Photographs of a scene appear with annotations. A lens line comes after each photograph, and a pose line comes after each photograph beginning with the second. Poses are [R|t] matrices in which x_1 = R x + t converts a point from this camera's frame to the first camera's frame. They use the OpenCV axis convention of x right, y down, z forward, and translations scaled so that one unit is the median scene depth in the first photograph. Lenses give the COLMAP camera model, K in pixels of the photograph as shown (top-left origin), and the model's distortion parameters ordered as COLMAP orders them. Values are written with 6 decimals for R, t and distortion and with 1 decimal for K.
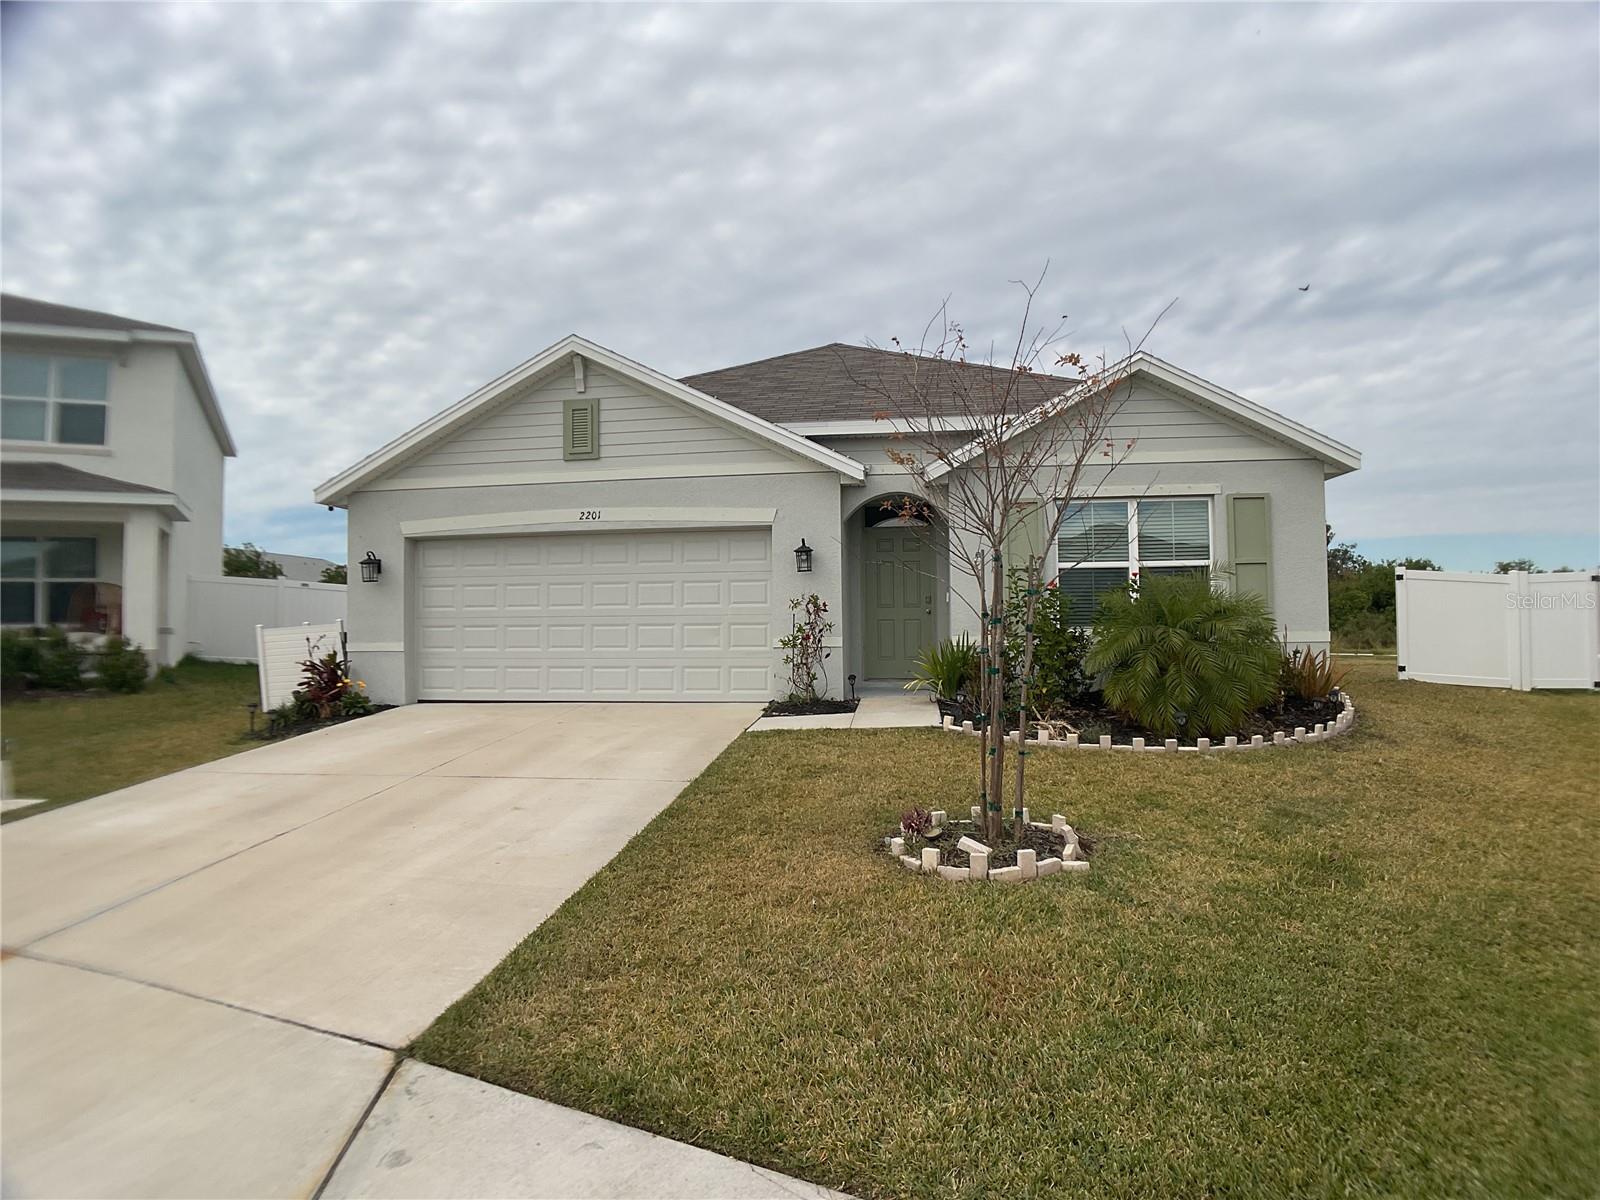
lens RADIAL K [[929.0, 0, 800.0], [0, 929.0, 600.0], [0, 0, 1]] dist [-0.084113, -0.003175]
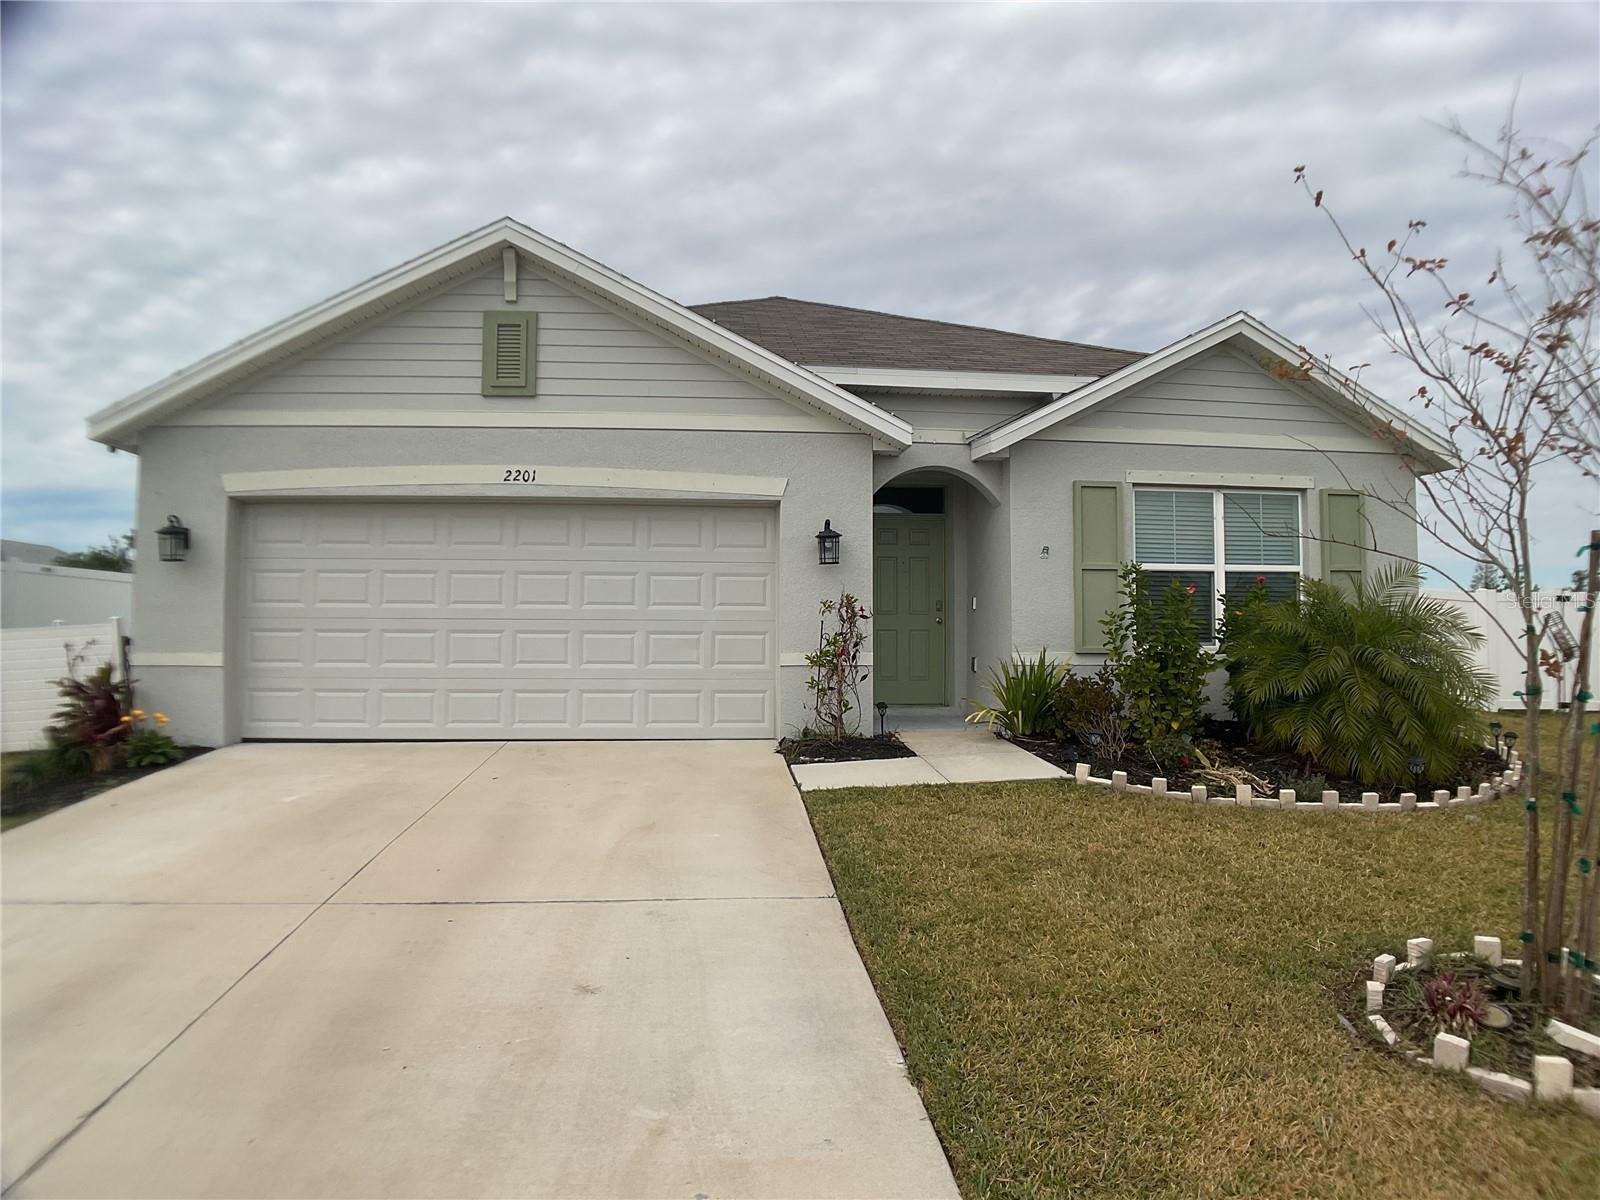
lens RADIAL K [[914.8, 0, 798.0], [0, 914.8, 602.4], [0, 0, 1]] dist [-0.086227, -0.002577]
pose [[0.971759, 0.021748, 0.234972, -0.179775], [-0.020650, 0.999761, -0.007135, 0.005322], [-0.235071, 0.002081, 0.971976, 0.277897]]
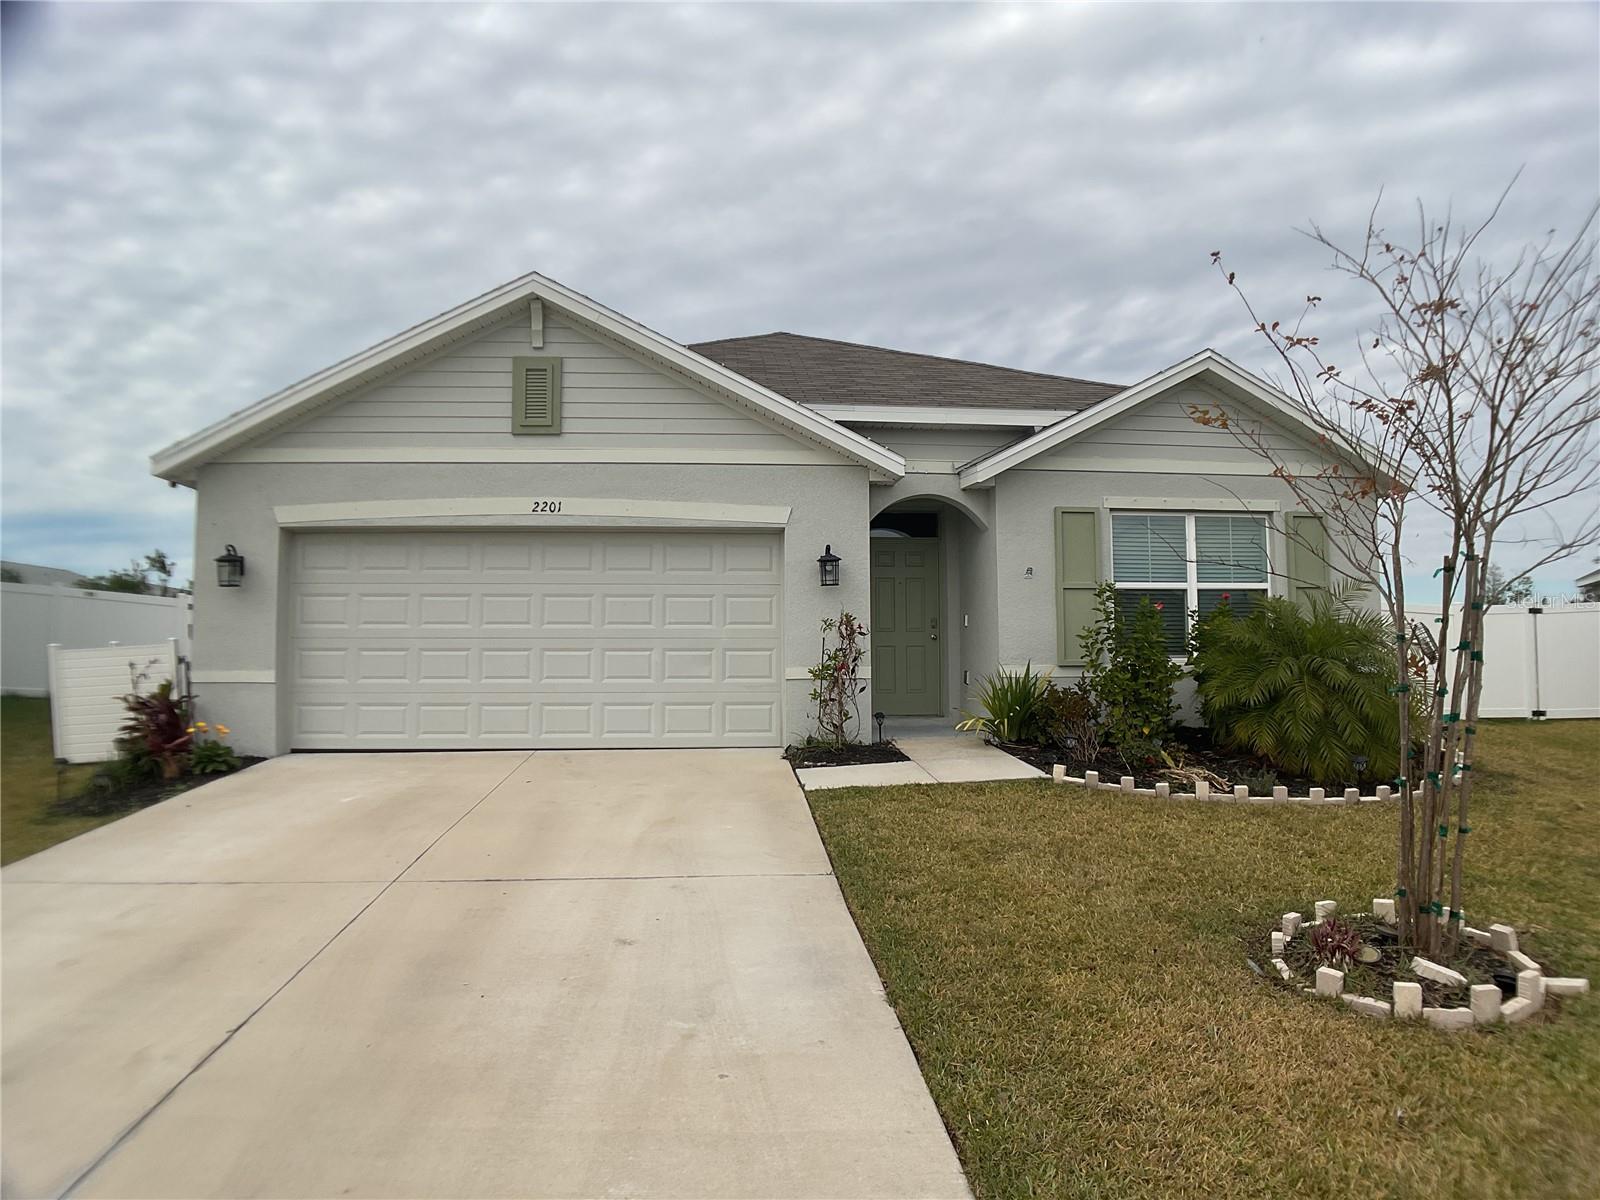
lens RADIAL K [[914.8, 0, 798.0], [0, 914.8, 602.4], [0, 0, 1]] dist [-0.086227, -0.002577]
pose [[0.973744, 0.019351, 0.226820, -0.191586], [-0.013472, 0.999533, -0.027436, 0.005850], [-0.227245, 0.023660, 0.973550, 0.215761]]
